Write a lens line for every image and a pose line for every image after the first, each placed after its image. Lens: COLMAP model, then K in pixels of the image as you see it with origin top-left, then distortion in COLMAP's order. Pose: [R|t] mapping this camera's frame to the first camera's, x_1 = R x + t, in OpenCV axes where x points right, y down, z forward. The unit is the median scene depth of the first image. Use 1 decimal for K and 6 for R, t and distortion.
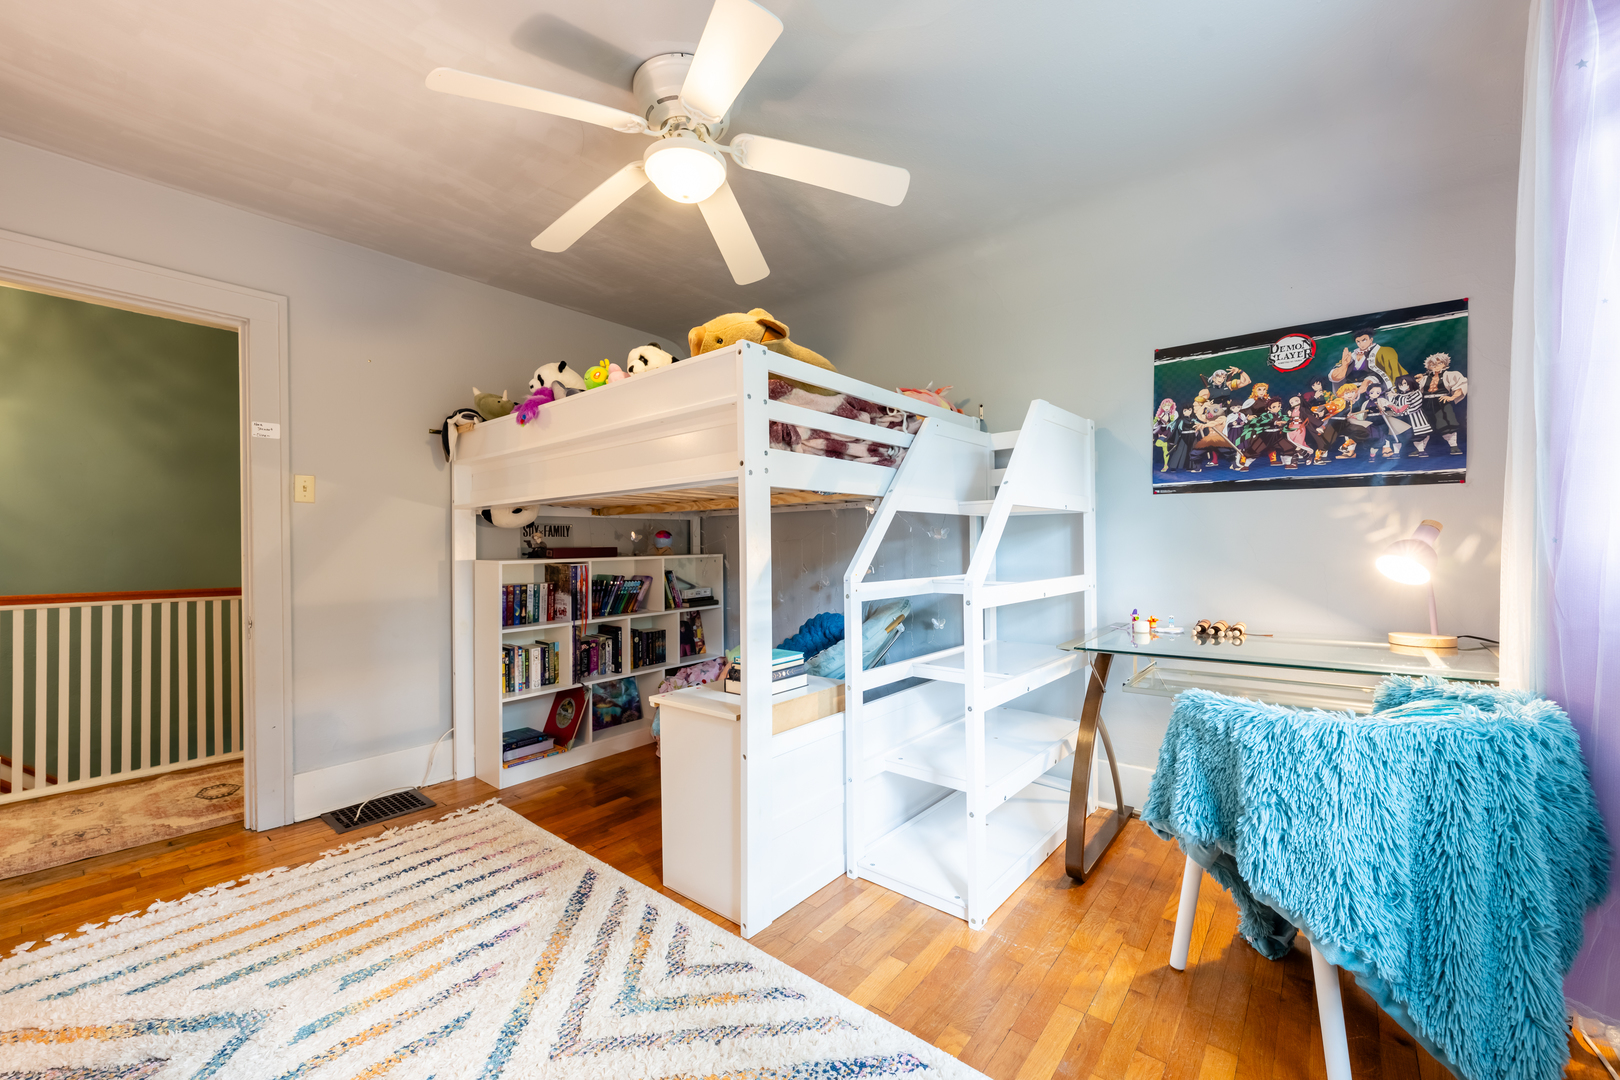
lens RADIAL K [[639.5, 0, 811.0], [0, 639.5, 544.4], [0, 0, 1]] dist [0.000150, -0.000114]
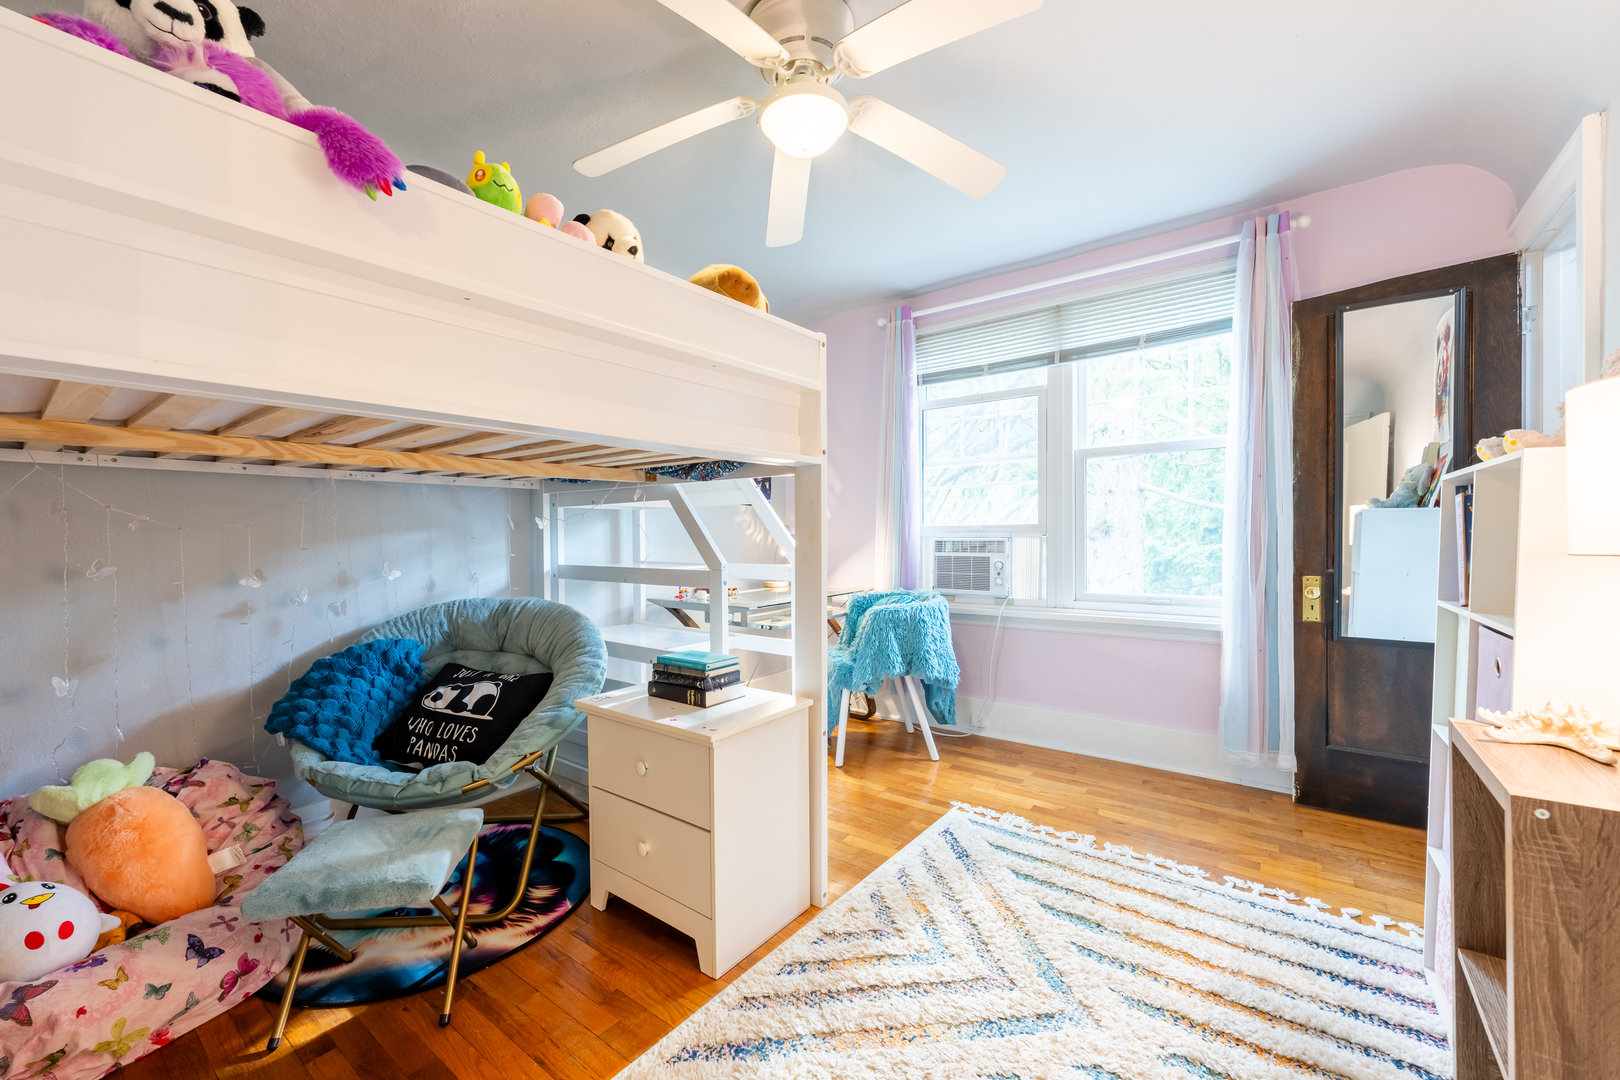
lens RADIAL K [[639.5, 0, 812.5], [0, 639.5, 541.8], [0, 0, 1]] dist [0.000150, -0.000114]
pose [[-0.042042, -0.007995, 0.999084, -1.130809], [-0.000209, 0.999968, 0.007993, -0.000346], [-0.999116, 0.000127, -0.042042, 1.034565]]
